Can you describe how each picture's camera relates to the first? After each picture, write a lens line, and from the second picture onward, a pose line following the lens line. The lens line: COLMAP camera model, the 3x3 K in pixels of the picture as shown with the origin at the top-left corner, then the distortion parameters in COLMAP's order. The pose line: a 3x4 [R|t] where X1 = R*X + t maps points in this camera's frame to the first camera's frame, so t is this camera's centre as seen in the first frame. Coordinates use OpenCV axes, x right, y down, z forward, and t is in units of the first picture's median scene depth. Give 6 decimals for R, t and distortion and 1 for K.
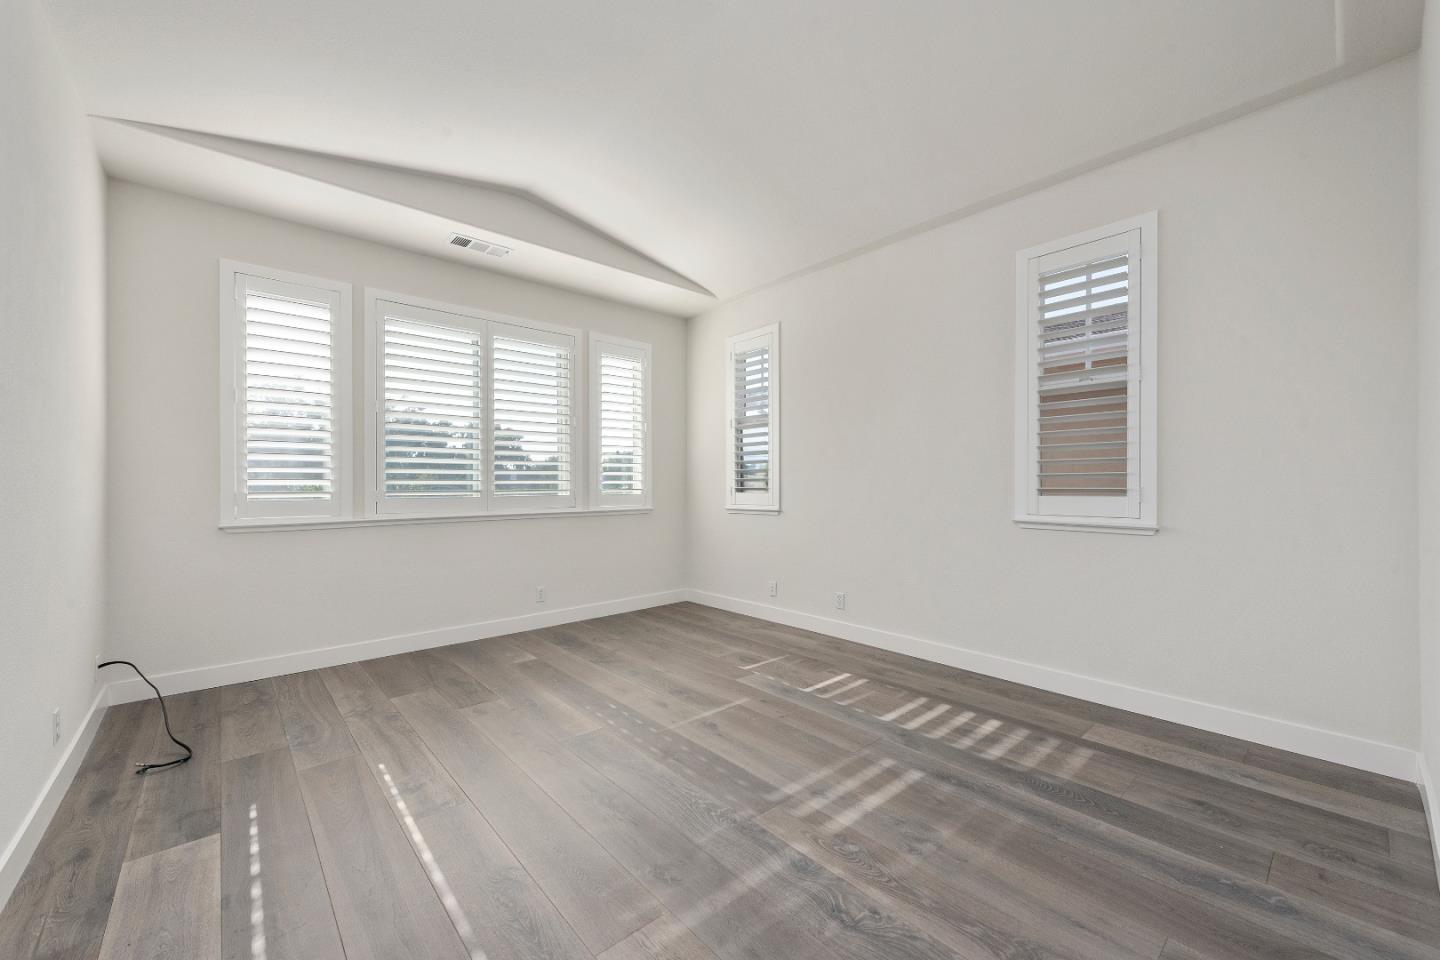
lens RADIAL K [[554.9, 0, 720.9], [0, 554.9, 483.7], [0, 0, 1]] dist [0.002616, -0.002983]
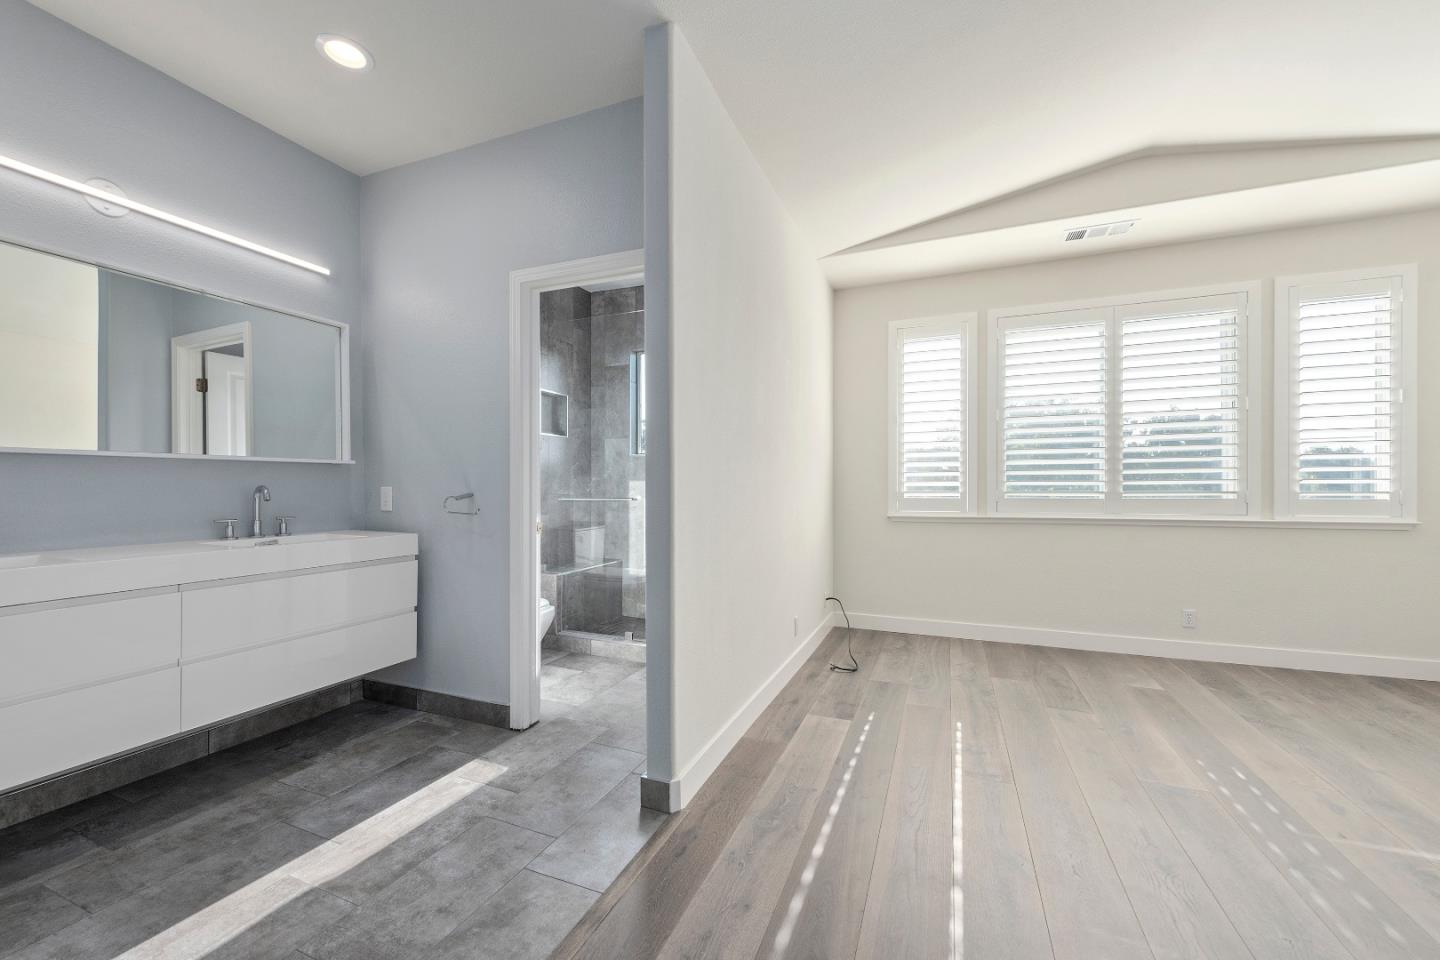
lens RADIAL K [[554.9, 0, 720.9], [0, 554.9, 483.7], [0, 0, 1]] dist [0.002616, -0.002983]
pose [[0.434485, -0.003877, -0.900671, 0.186030], [0.002348, 0.999992, -0.003172, 0.000073], [0.900676, -0.000736, 0.434490, 0.025650]]
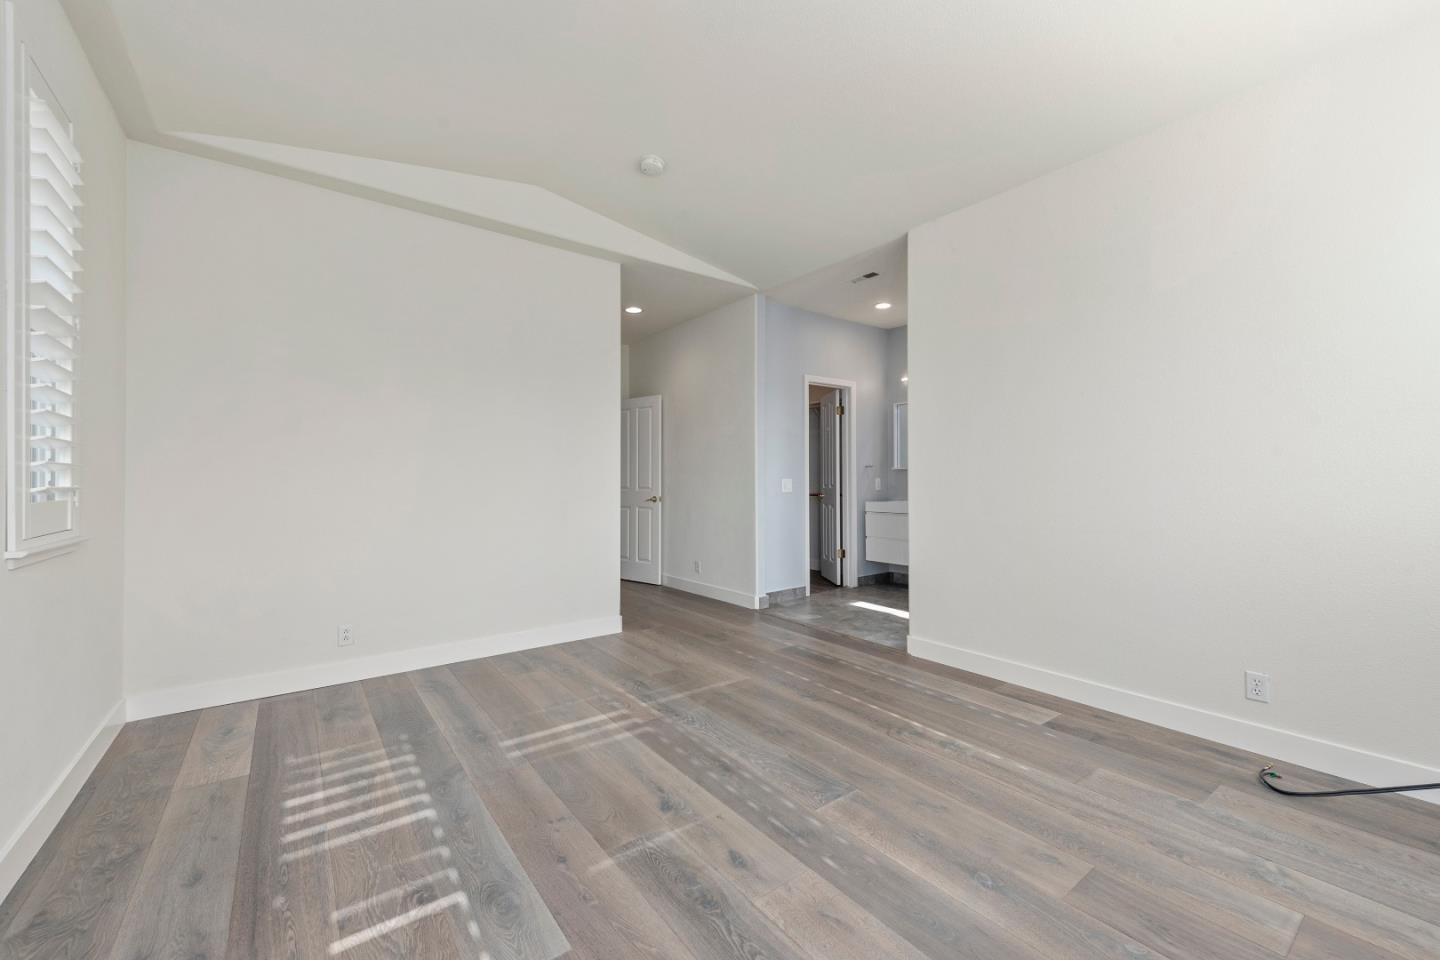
lens RADIAL K [[554.9, 0, 720.9], [0, 554.9, 483.7], [0, 0, 1]] dist [0.002616, -0.002983]
pose [[-0.996516, 0.005538, 0.083214, -0.138983], [0.005594, 0.999984, 0.000435, 0.005972], [-0.083211, 0.000899, -0.996532, 1.623668]]
